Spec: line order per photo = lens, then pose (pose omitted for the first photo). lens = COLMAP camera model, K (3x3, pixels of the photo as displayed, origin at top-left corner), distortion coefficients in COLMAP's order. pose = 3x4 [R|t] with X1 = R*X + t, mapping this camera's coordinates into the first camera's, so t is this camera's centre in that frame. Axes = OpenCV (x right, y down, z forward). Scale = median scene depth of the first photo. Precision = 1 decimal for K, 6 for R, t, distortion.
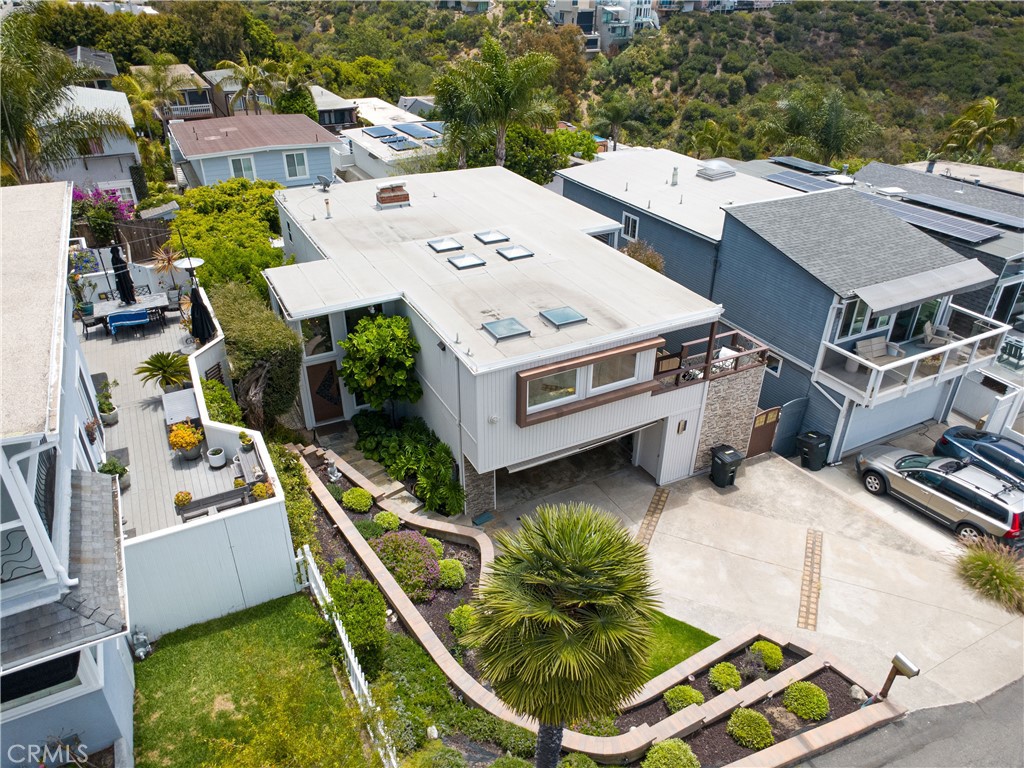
lens RADIAL K [[713.2, 0, 512.0], [0, 713.2, 384.0], [0, 0, 1]] dist [0.005895, -0.001417]
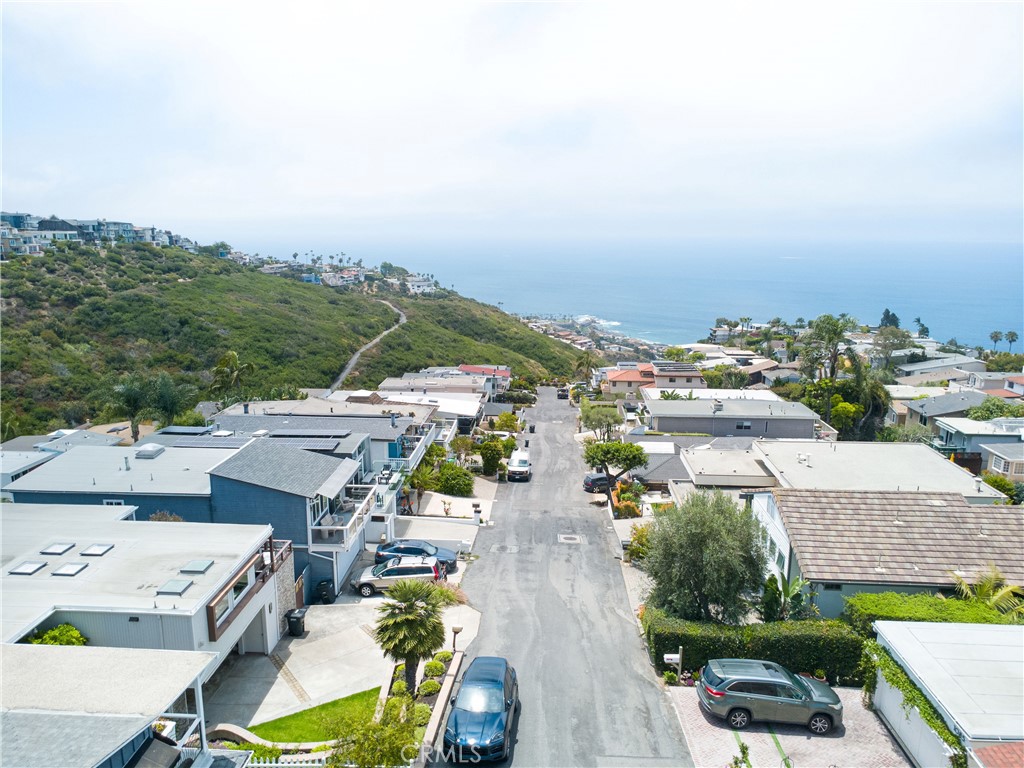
lens RADIAL K [[713.2, 0, 512.0], [0, 713.2, 384.0], [0, 0, 1]] dist [0.005895, -0.001417]
pose [[0.507580, -0.184272, 0.841669, -0.492764], [0.429474, 0.900966, -0.061745, -0.039837], [-0.746937, 0.392815, 0.536453, -0.283758]]
